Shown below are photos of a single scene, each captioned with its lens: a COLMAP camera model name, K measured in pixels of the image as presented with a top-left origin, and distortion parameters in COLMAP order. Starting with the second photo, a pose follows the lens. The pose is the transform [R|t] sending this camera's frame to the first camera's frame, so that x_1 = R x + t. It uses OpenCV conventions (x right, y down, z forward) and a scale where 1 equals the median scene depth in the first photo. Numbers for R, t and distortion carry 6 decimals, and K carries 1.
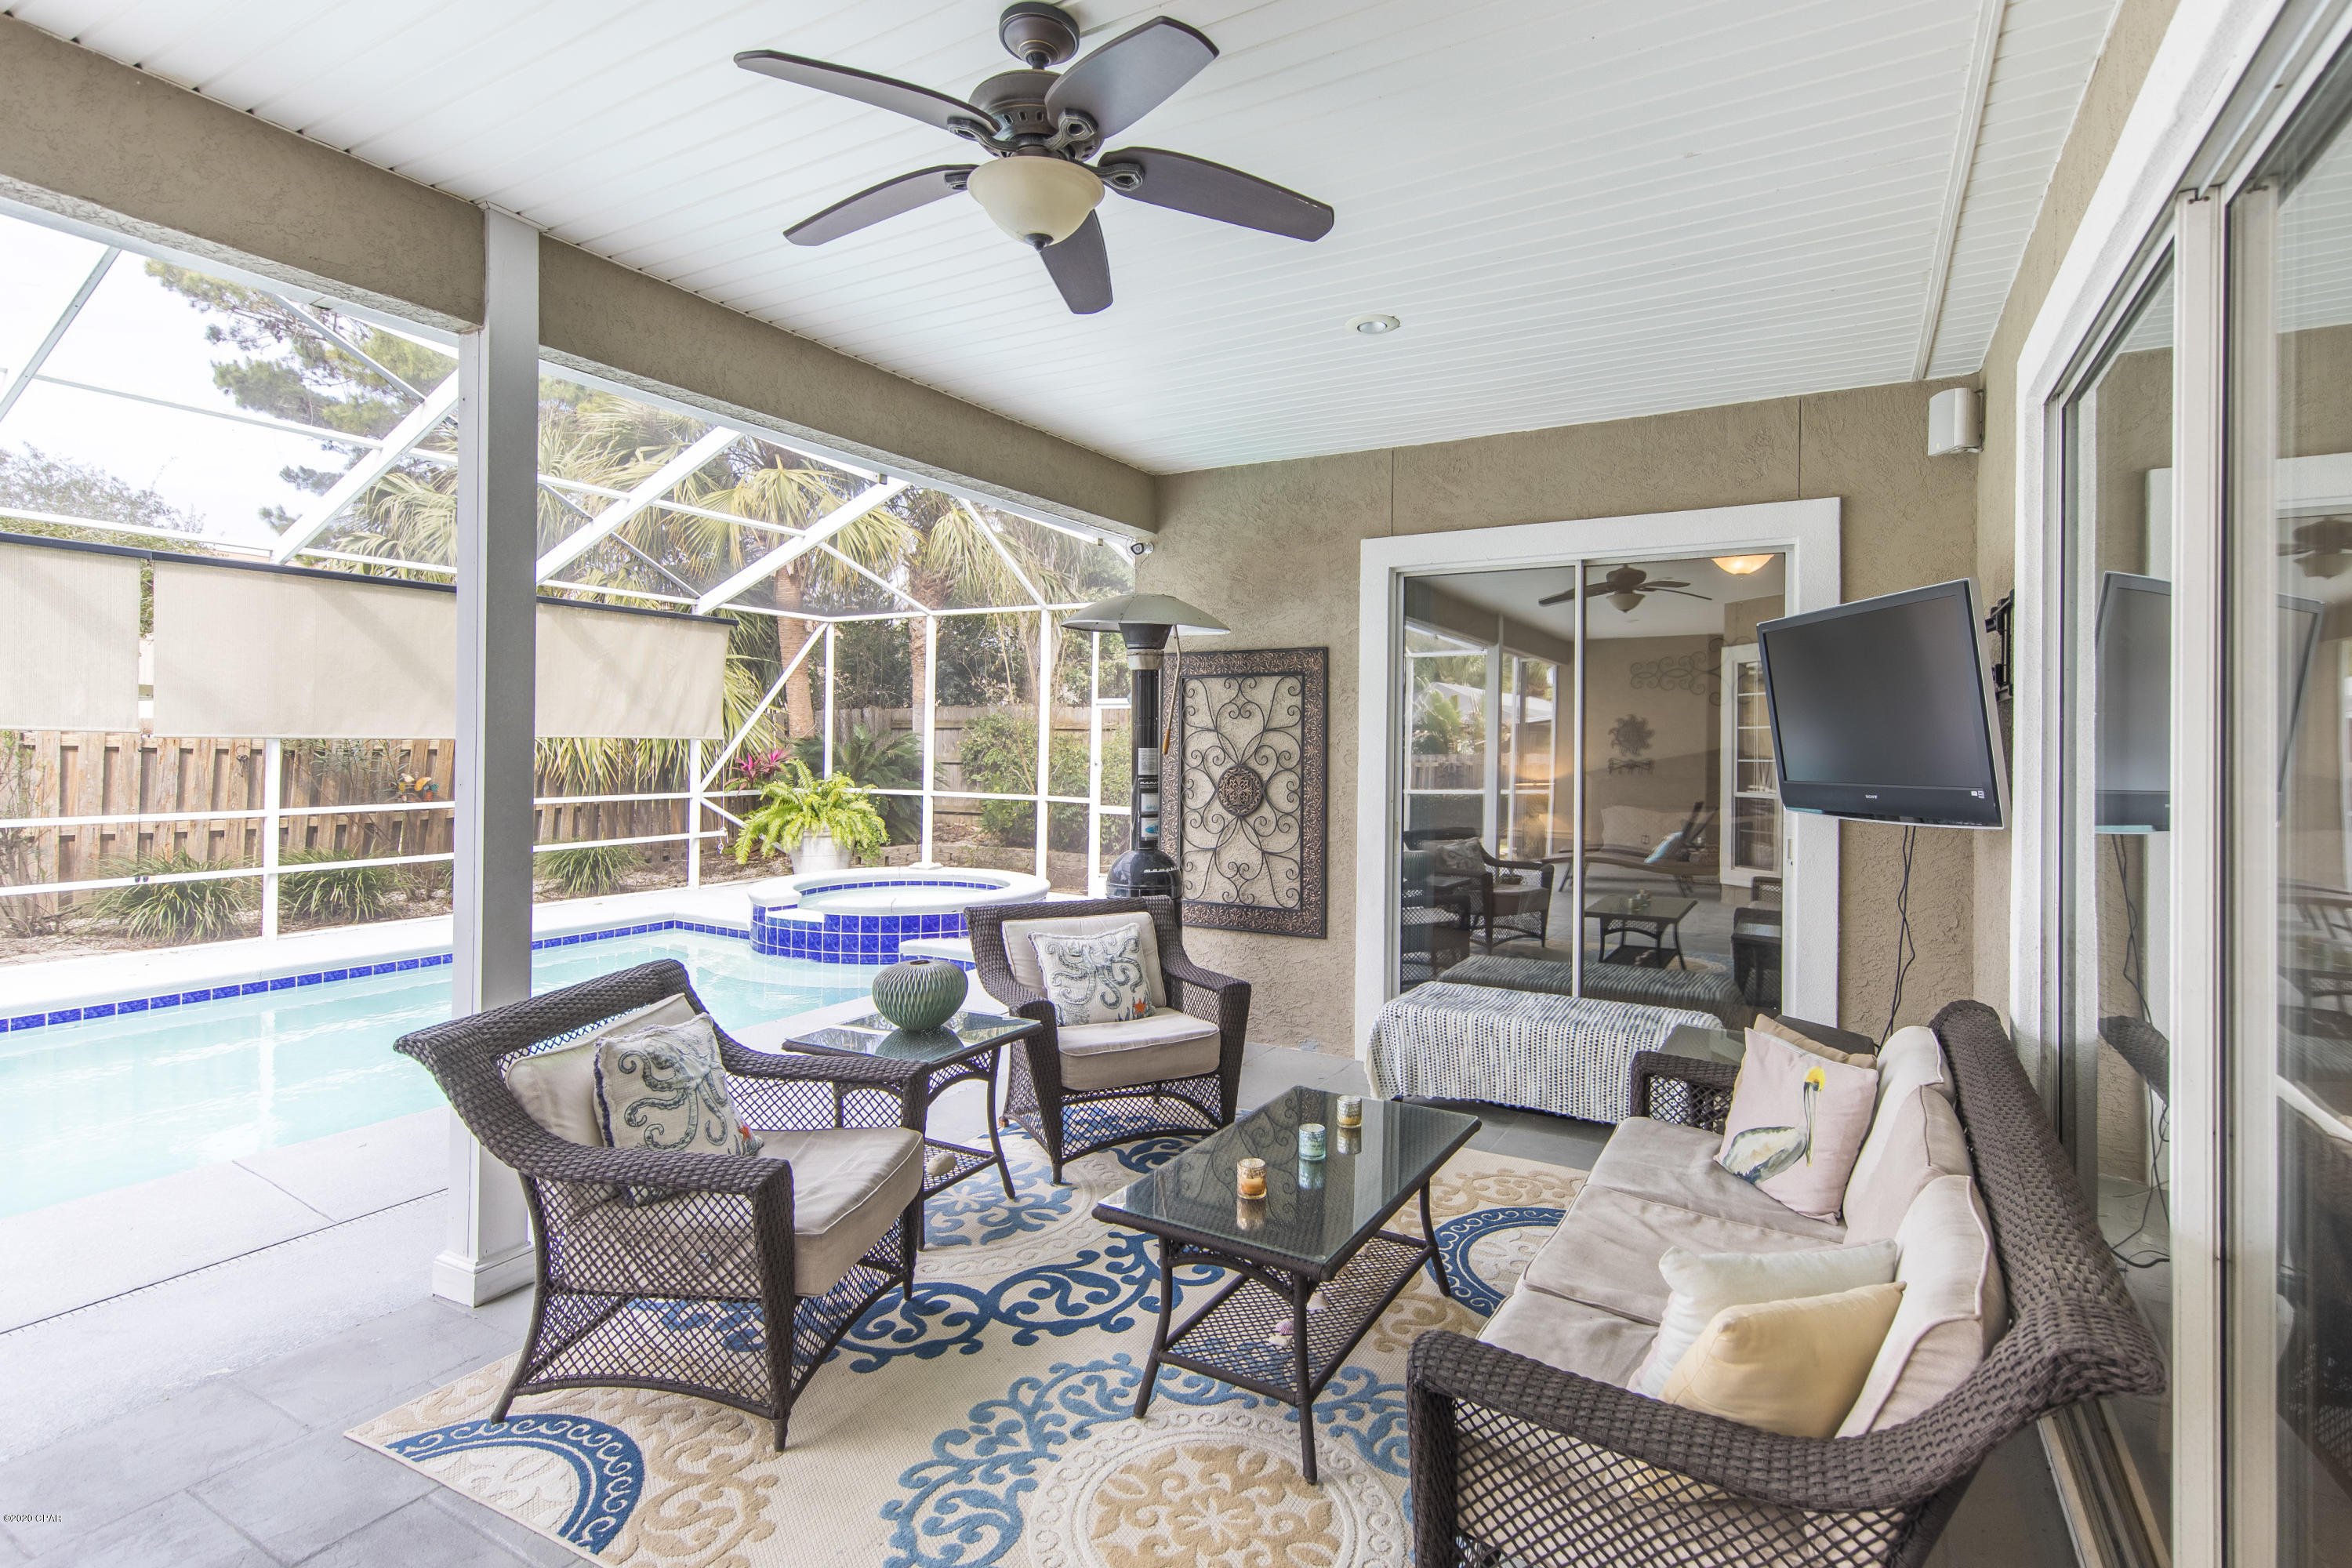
lens RADIAL K [[1127.4, 0, 1162.7], [0, 1127.4, 748.4], [0, 0, 1]] dist [0.000874, 0.000486]
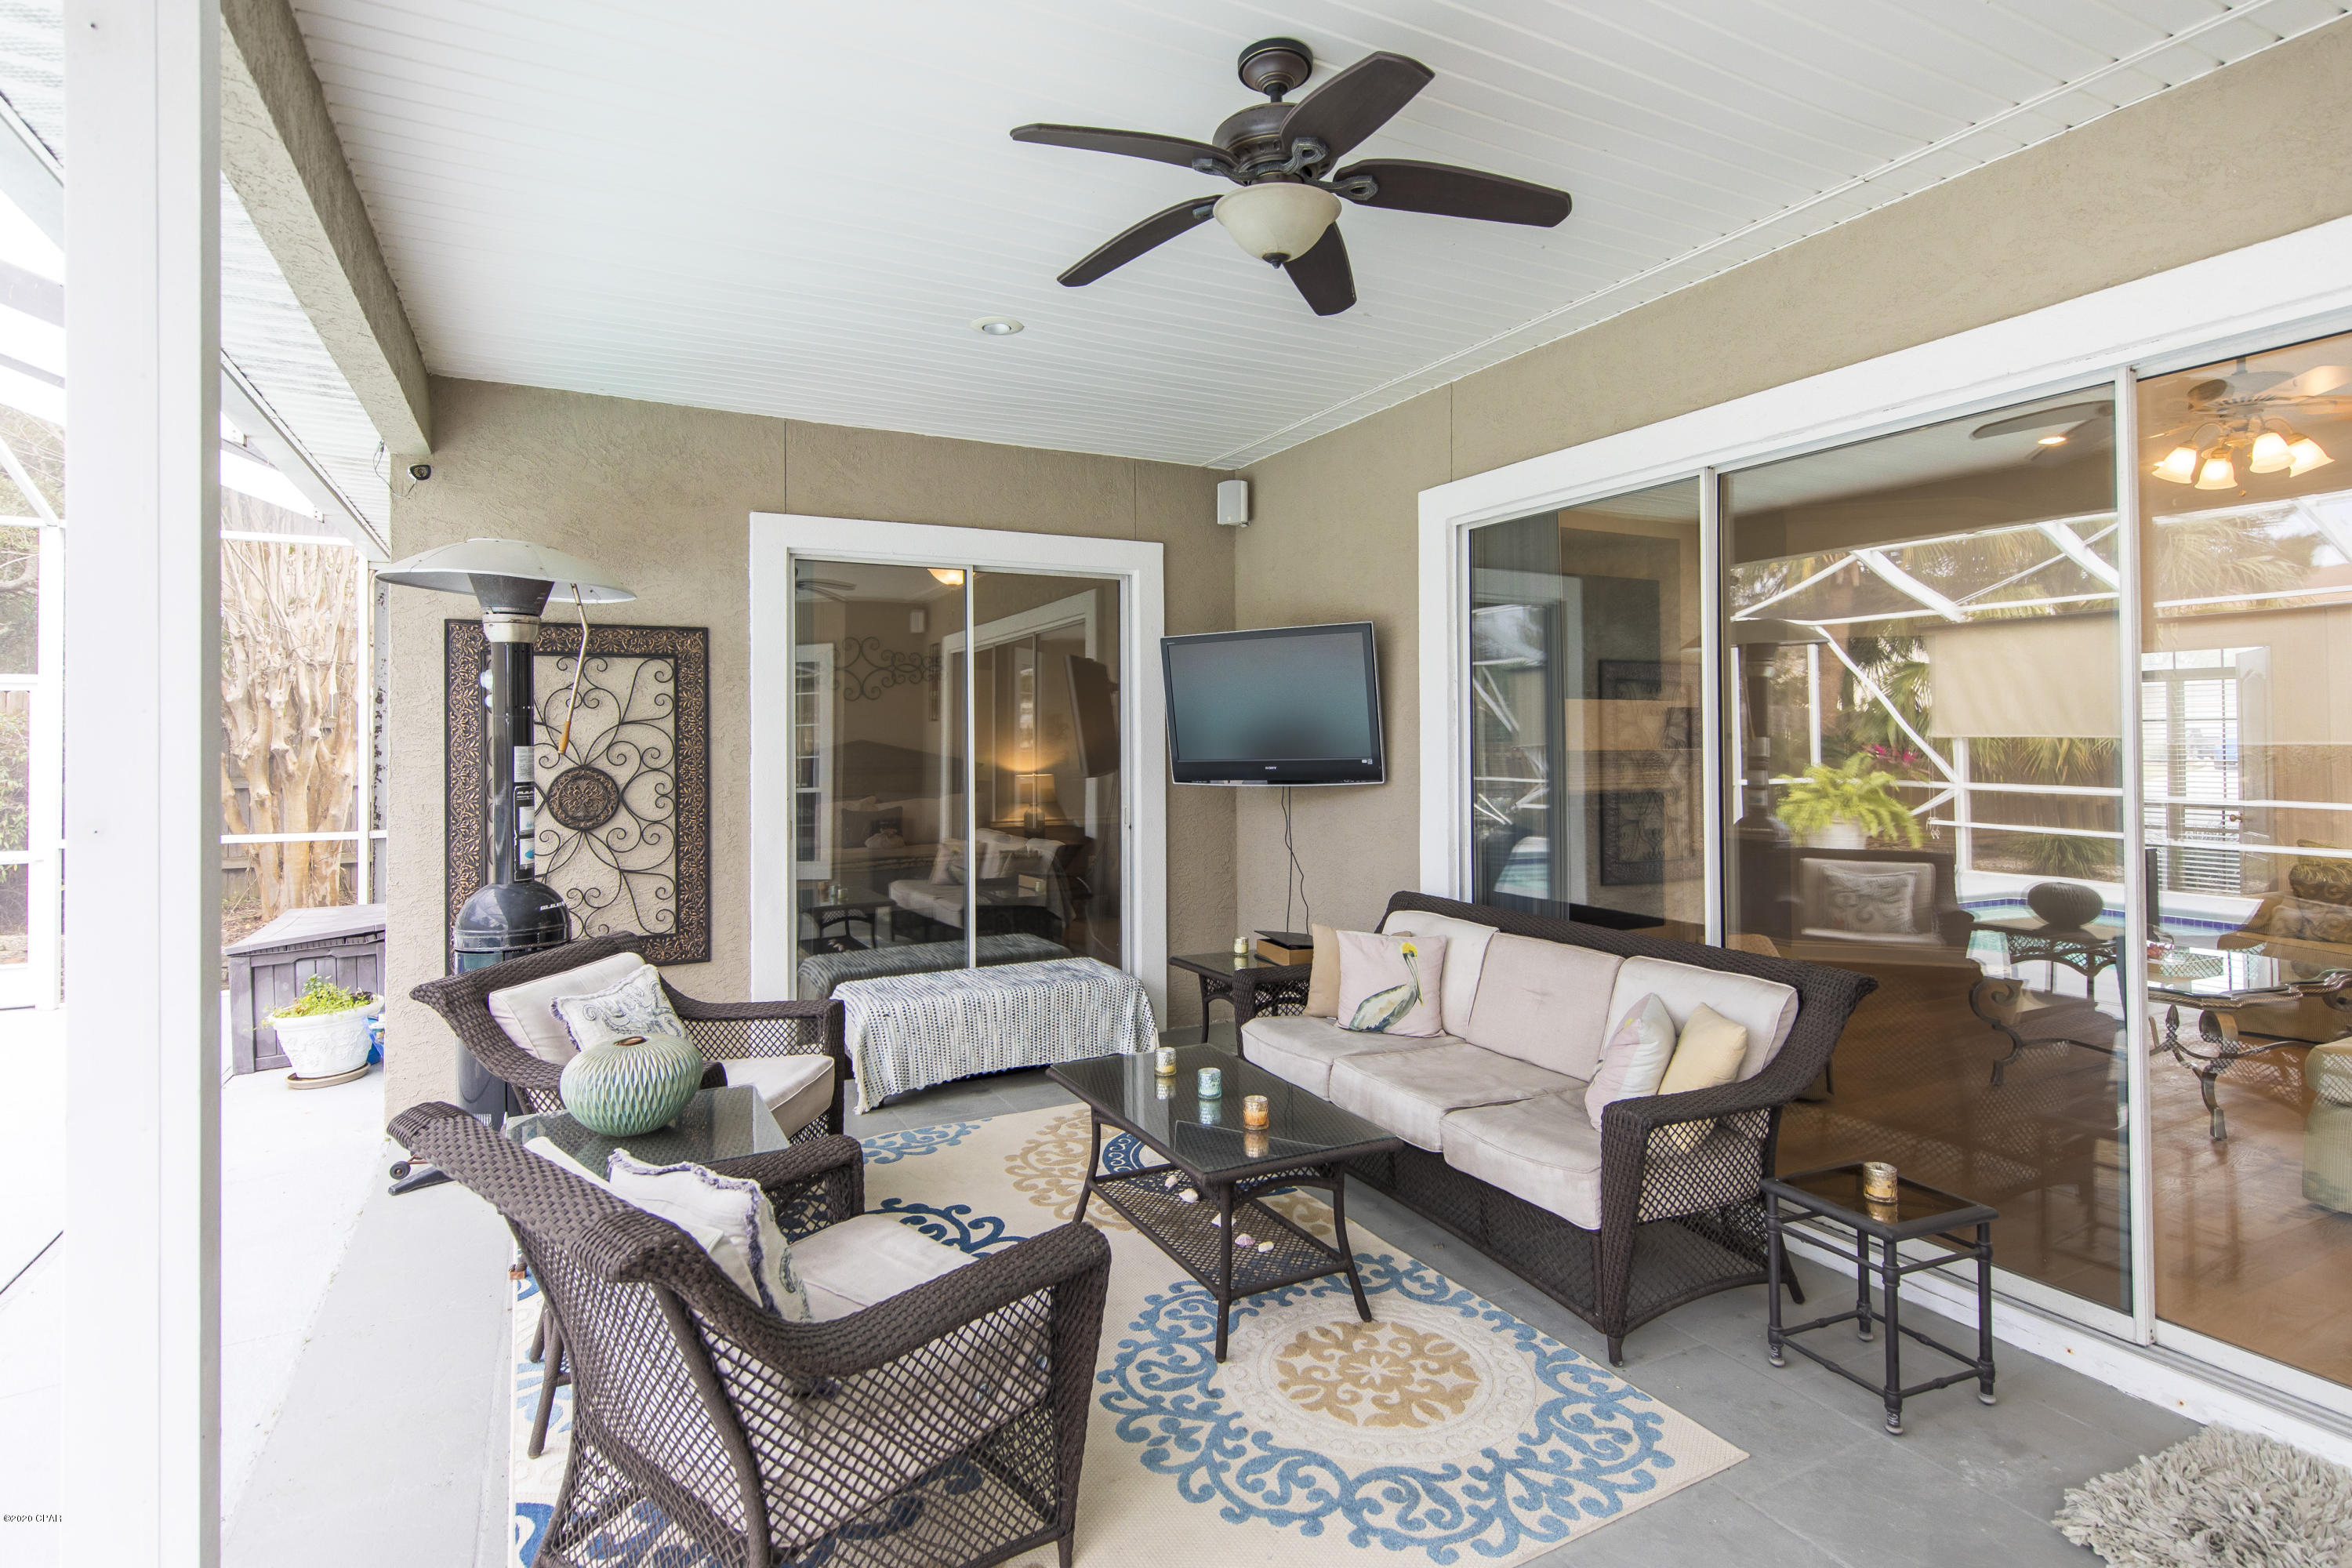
lens RADIAL K [[1217.7, 0, 1170.8], [0, 1217.7, 742.7], [0, 0, 1]] dist [0.001731, -0.000135]
pose [[0.527286, -0.013190, 0.849585, -0.446605], [0.017410, 0.999837, 0.004717, 0.001141], [-0.849509, 0.012304, 0.527430, 0.187265]]
